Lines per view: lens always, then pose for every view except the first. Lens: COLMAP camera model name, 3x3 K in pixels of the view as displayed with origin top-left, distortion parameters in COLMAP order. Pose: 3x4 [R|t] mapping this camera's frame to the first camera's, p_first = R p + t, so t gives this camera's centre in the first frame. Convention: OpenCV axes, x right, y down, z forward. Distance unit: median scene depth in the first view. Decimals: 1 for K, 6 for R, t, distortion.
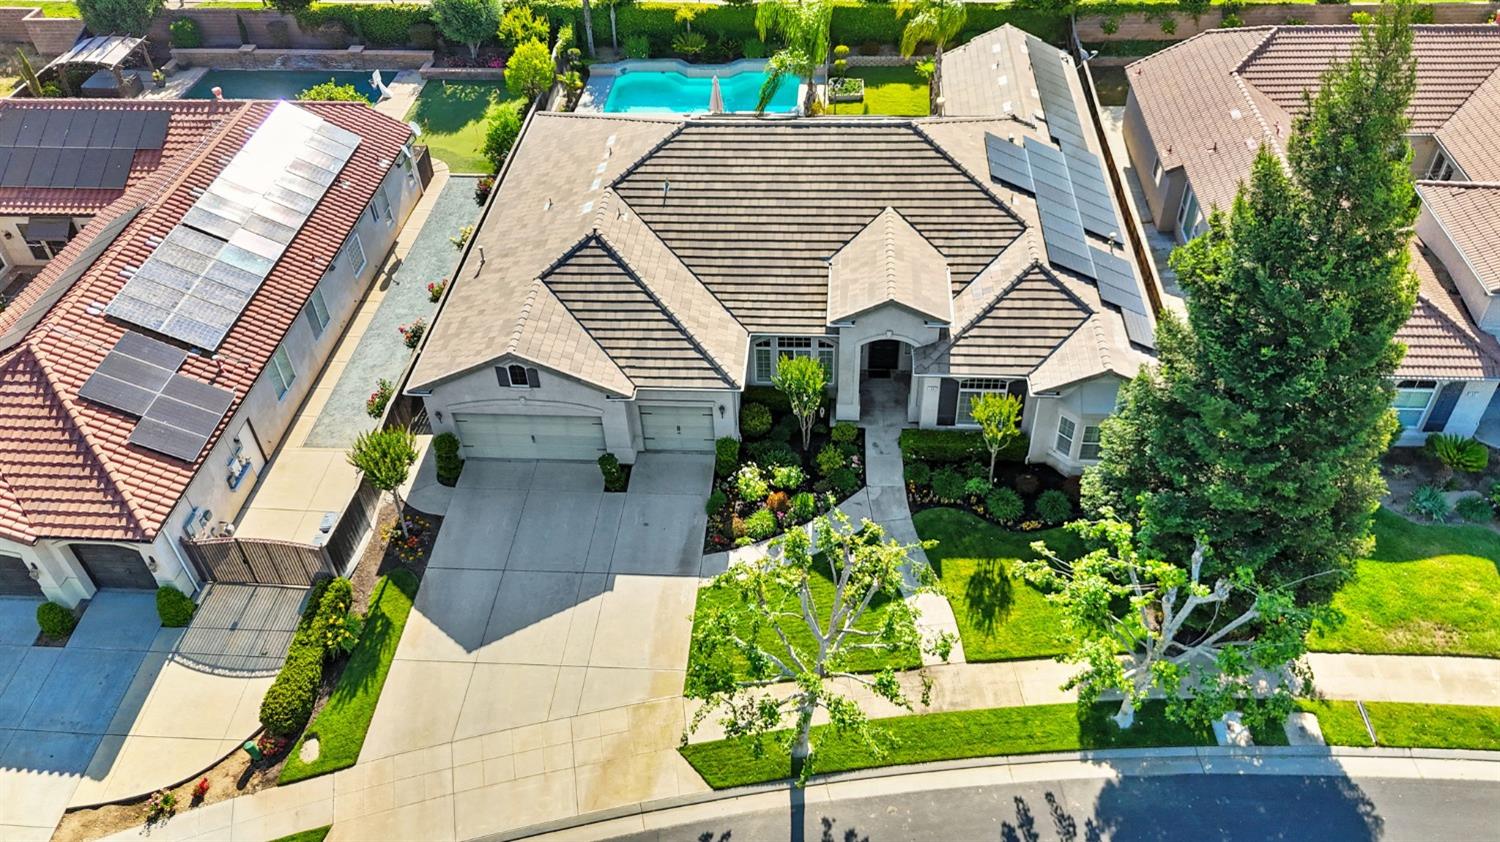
lens RADIAL K [[1132.0, 0, 750.0], [0, 1132.0, 421.0], [0, 0, 1]] dist [0.081417, -0.094361]
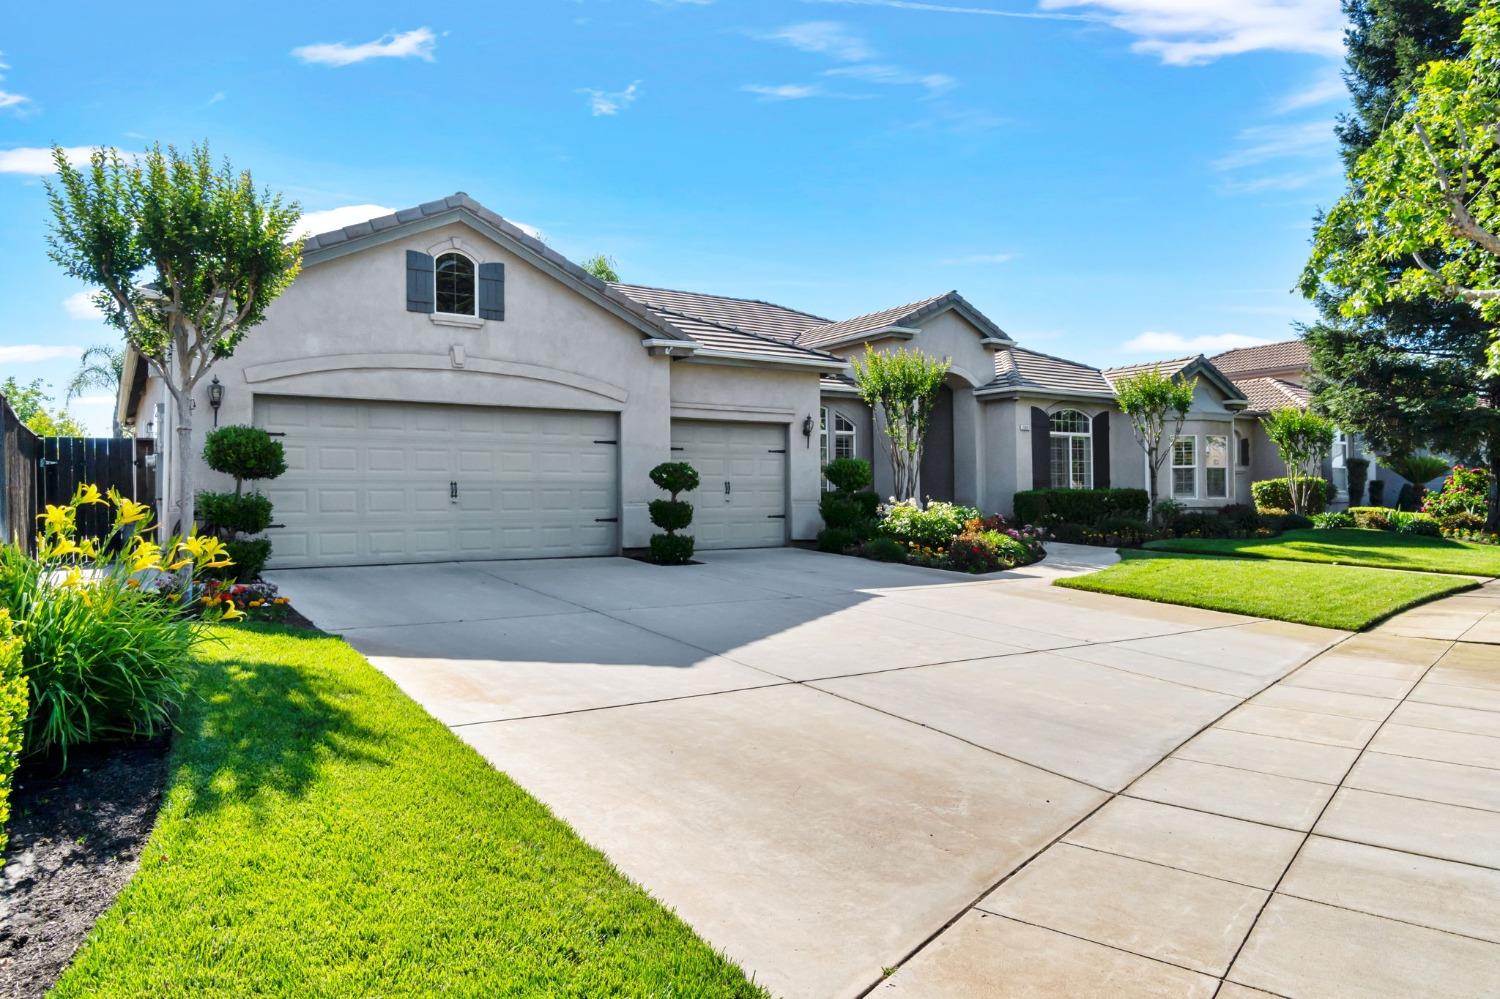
lens RADIAL K [[955.5, 0, 750.0], [0, 955.5, 499.5], [0, 0, 1]] dist [-0.000084, -0.000110]
pose [[0.789038, 0.031074, 0.613558, -0.329973], [0.396060, 0.737737, -0.546699, 0.257810], [-0.469633, 0.674372, 0.569795, 0.784198]]
